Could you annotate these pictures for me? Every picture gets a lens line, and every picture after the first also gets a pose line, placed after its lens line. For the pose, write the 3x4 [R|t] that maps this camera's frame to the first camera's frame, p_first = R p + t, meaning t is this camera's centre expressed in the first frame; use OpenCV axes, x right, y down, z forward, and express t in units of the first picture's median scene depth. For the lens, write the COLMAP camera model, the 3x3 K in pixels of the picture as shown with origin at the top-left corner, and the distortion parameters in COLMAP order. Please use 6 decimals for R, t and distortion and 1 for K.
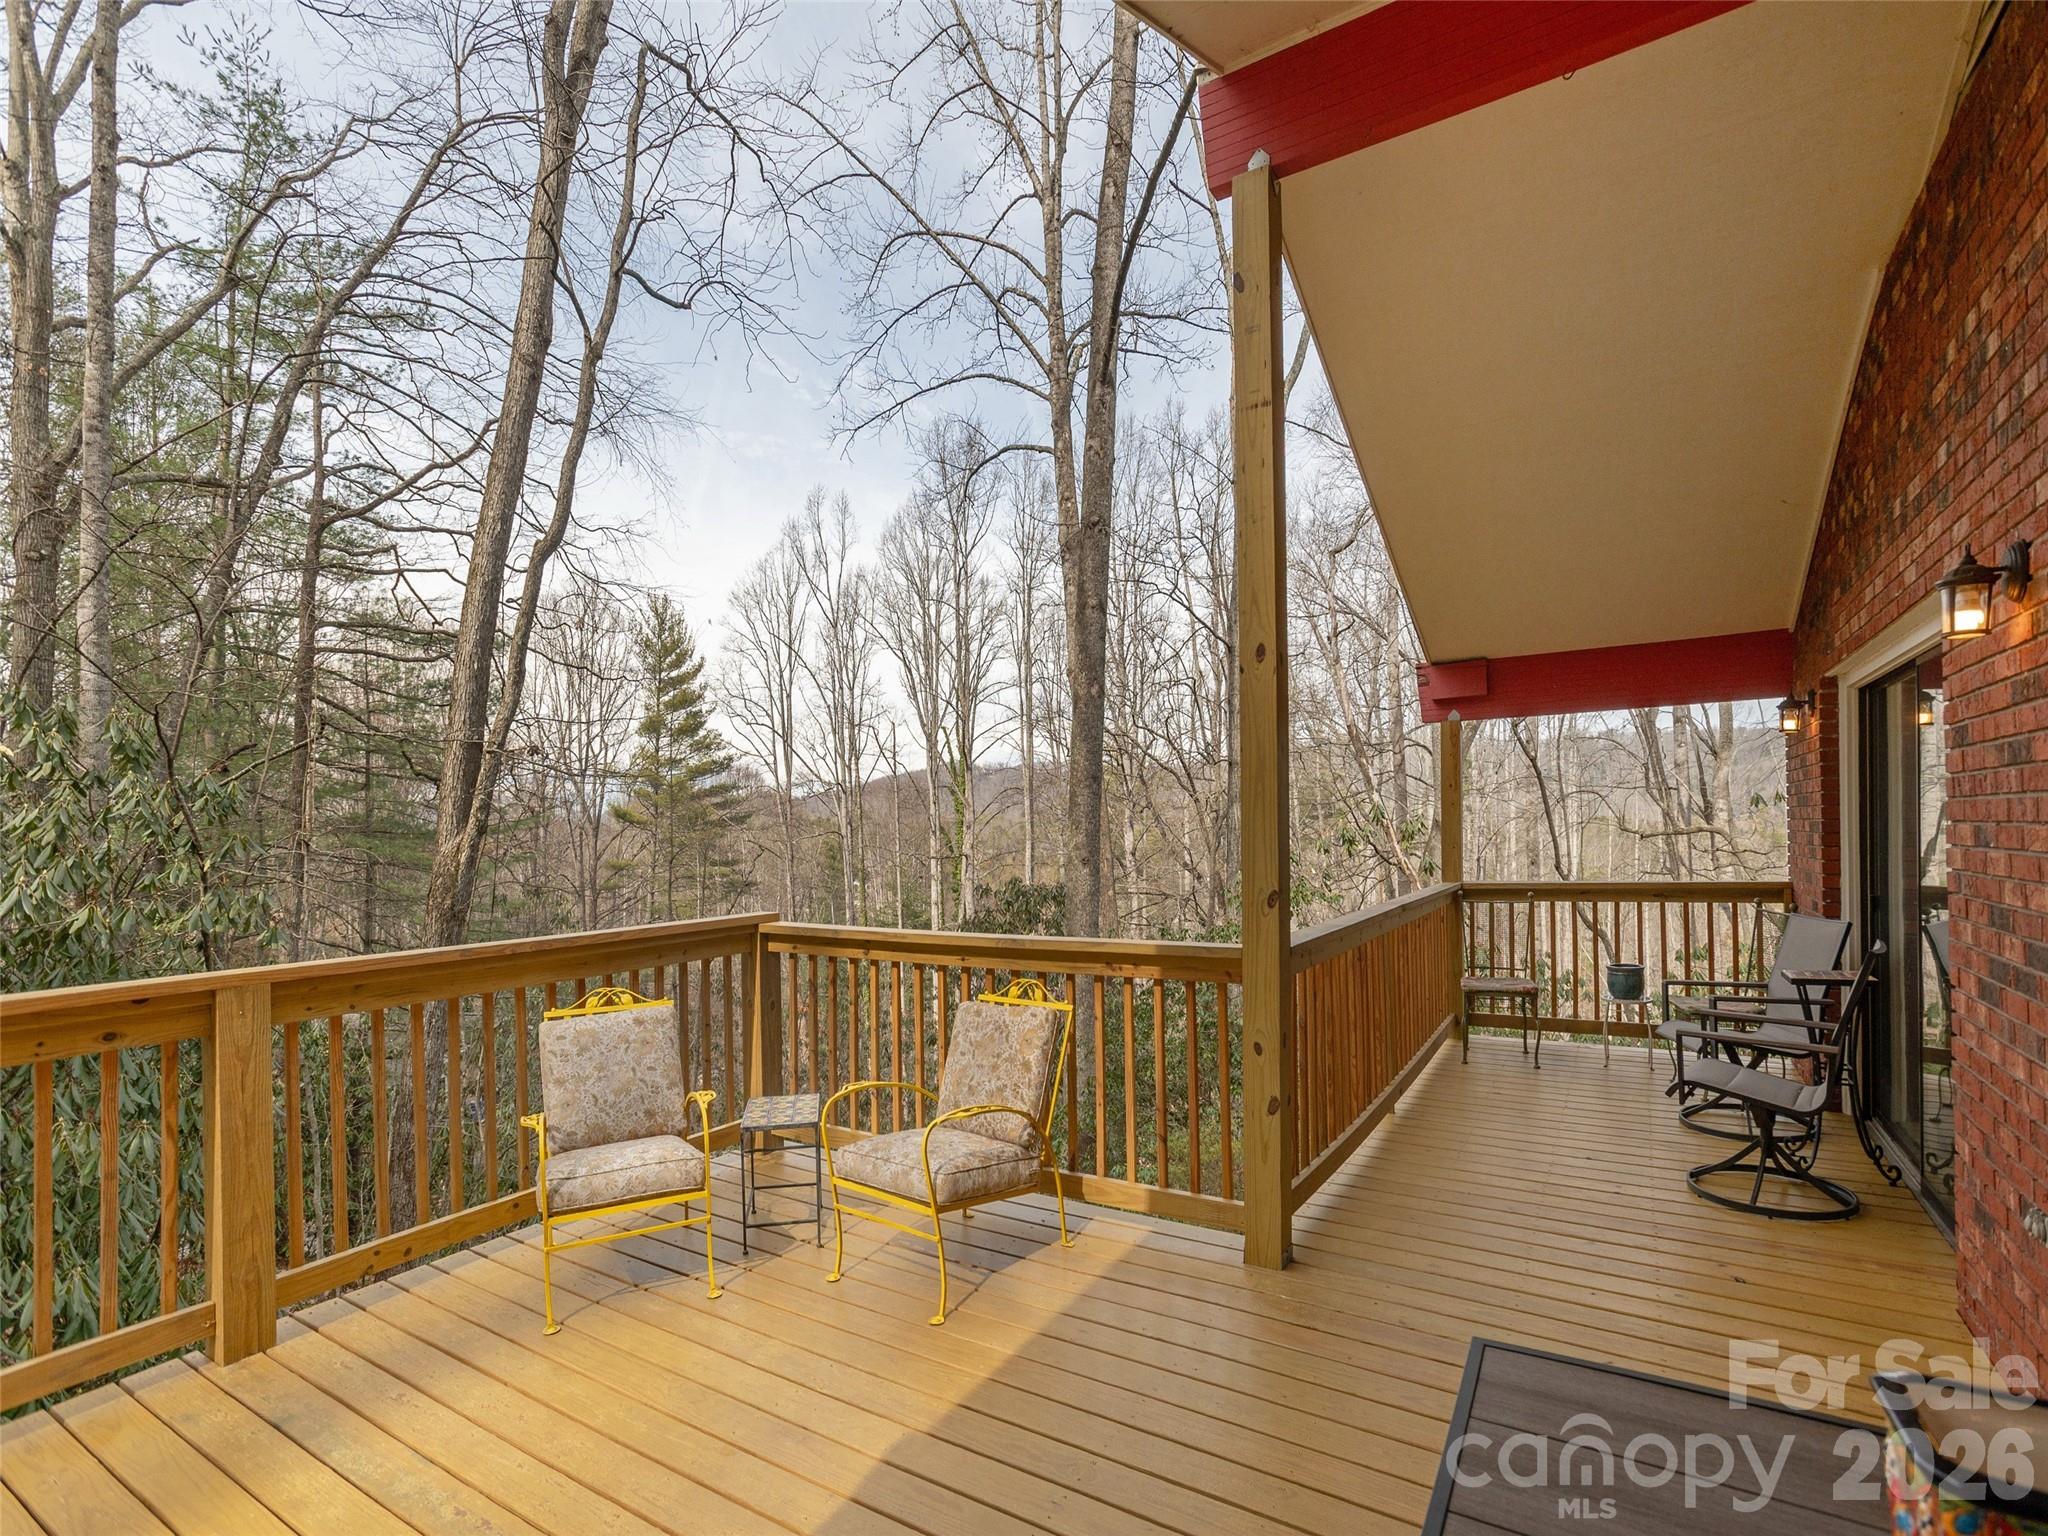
lens RADIAL K [[1041.9, 0, 1021.8], [0, 1041.9, 826.7], [0, 0, 1]] dist [-0.021289, 0.000066]
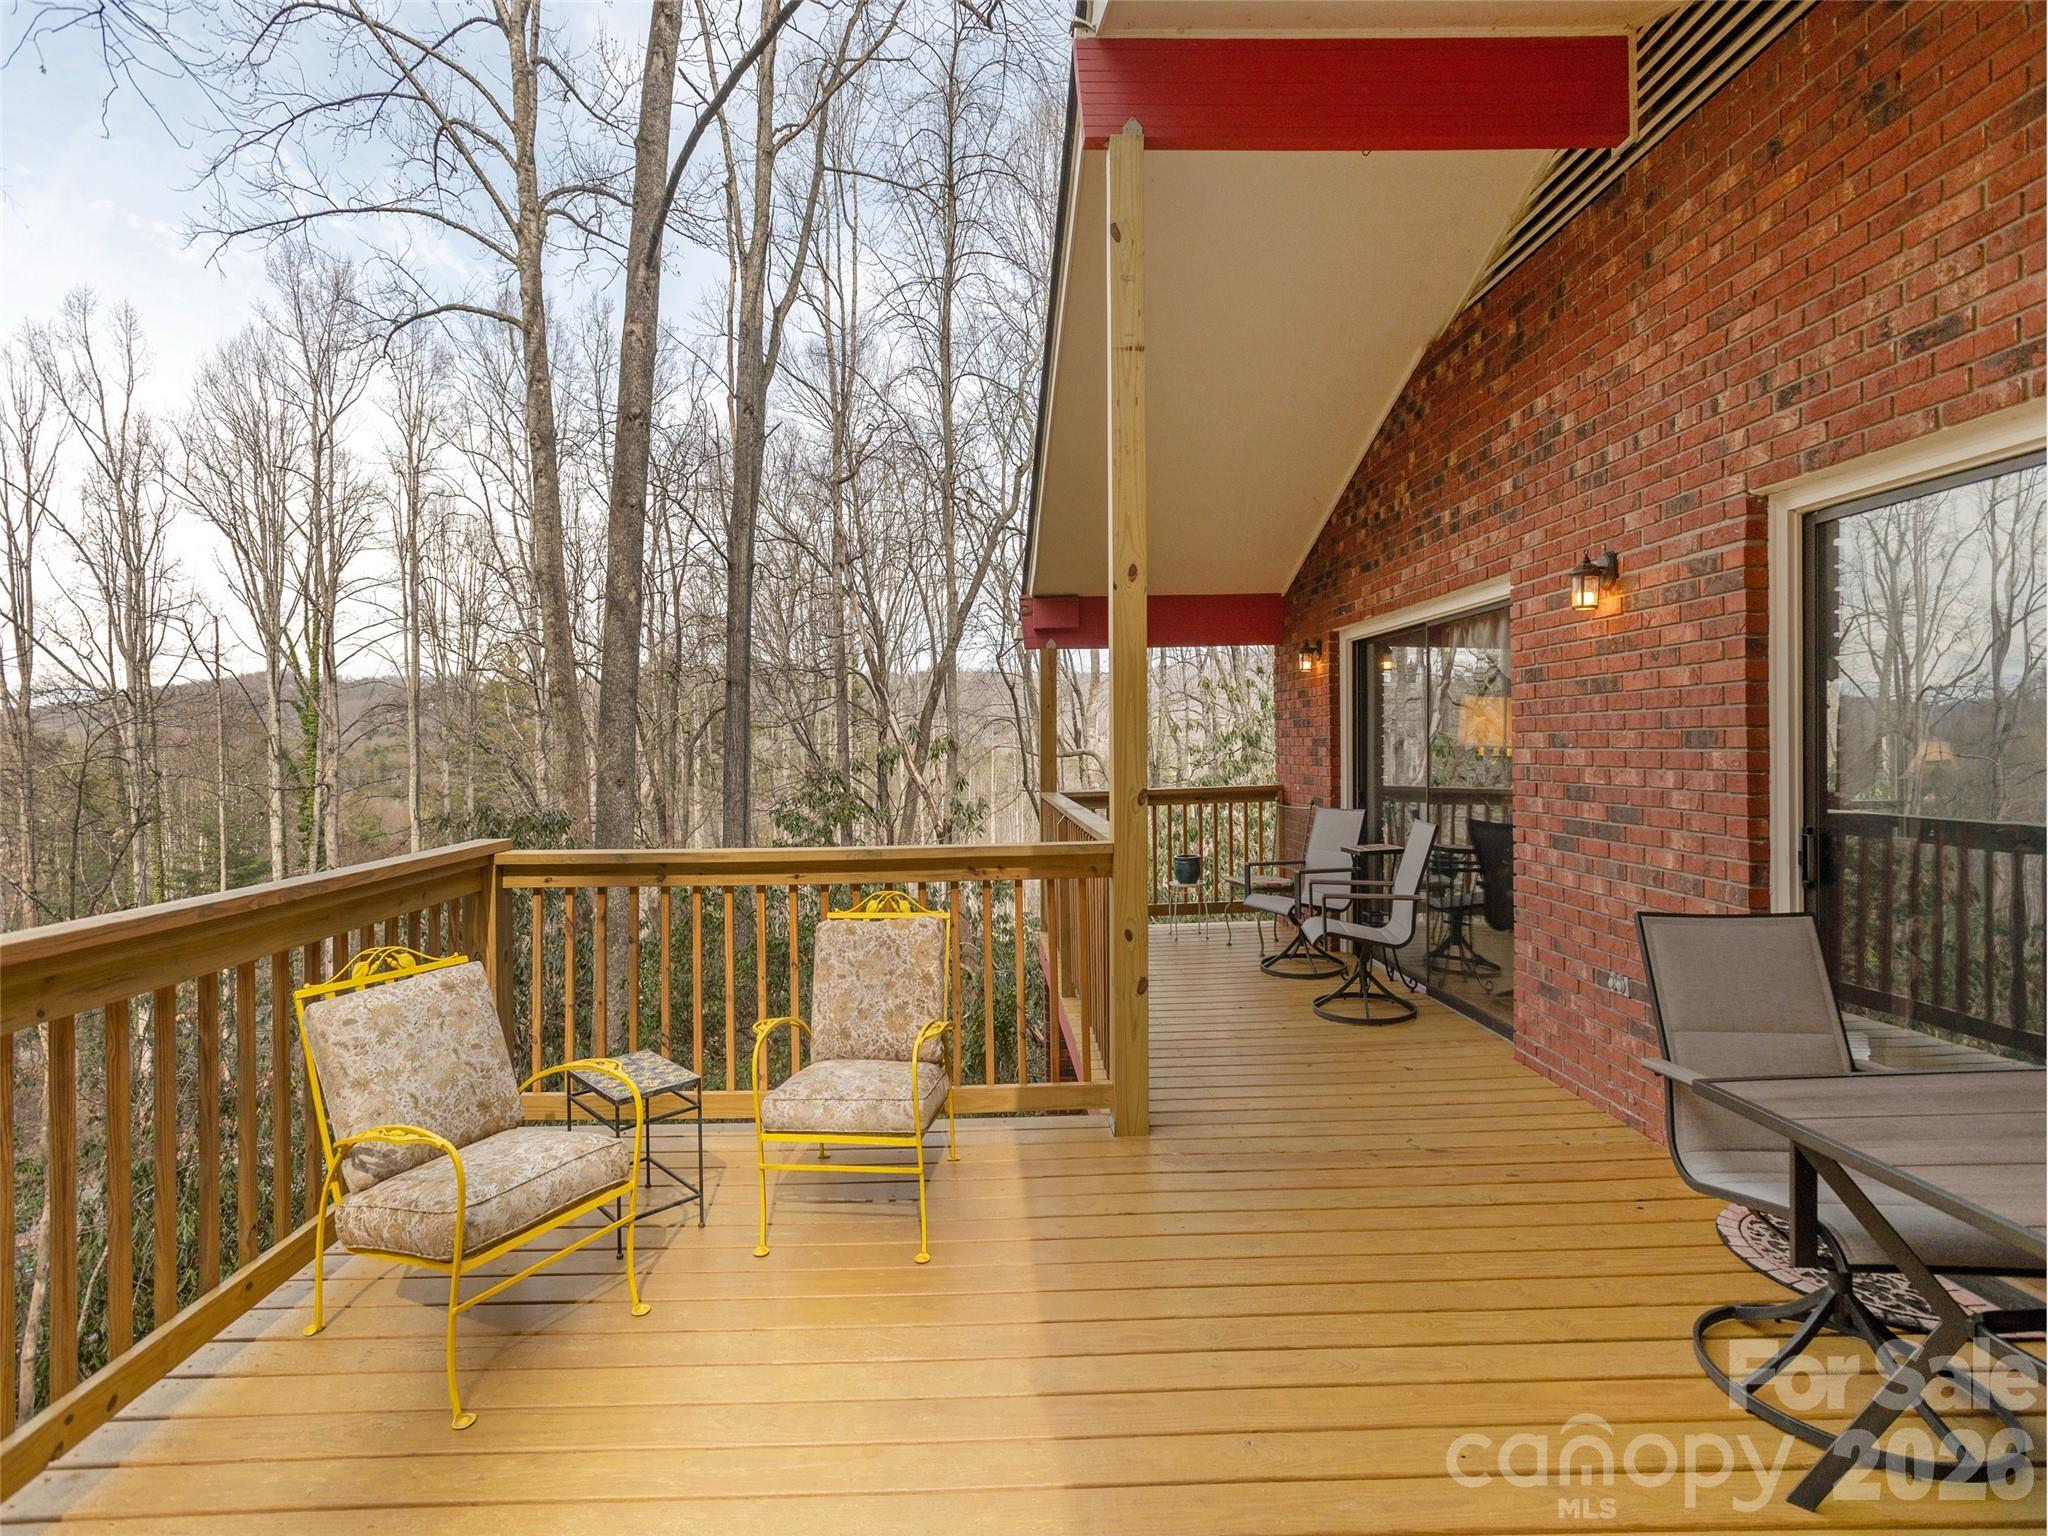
lens RADIAL K [[1041.3, 0, 998.9], [0, 1041.3, 747.7], [0, 0, 1]] dist [-0.044455, 0.036221]
pose [[0.814399, 0.003319, 0.580296, -0.198841], [0.000793, 0.999976, -0.006833, 0.009342], [-0.580305, 0.006025, 0.814377, 0.071837]]
